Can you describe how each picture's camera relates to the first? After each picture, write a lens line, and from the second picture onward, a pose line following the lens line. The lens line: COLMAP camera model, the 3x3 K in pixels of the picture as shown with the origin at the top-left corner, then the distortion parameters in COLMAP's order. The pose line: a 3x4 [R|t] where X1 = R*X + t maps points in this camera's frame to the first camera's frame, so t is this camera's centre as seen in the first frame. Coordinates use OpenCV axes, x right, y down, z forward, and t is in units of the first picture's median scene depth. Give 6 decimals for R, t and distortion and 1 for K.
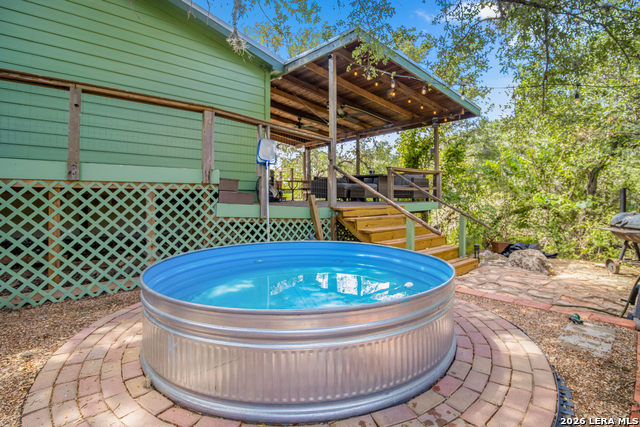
lens RADIAL K [[312.8, 0, 319.9], [0, 312.8, 200.9], [0, 0, 1]] dist [0.001101, -0.000298]
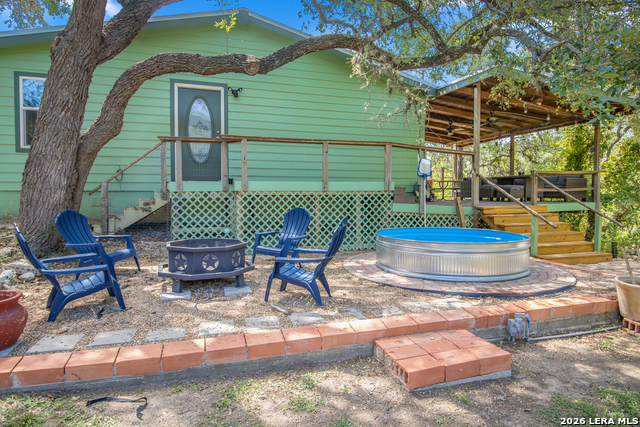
lens RADIAL K [[381.8, 0, 321.2], [0, 381.8, 206.7], [0, 0, 1]] dist [-0.000294, 0.000660]
pose [[0.922863, 0.014678, -0.384848, 0.069758], [-0.003843, 0.999575, 0.028910, -0.024959], [0.385108, -0.025201, 0.922527, -0.808529]]
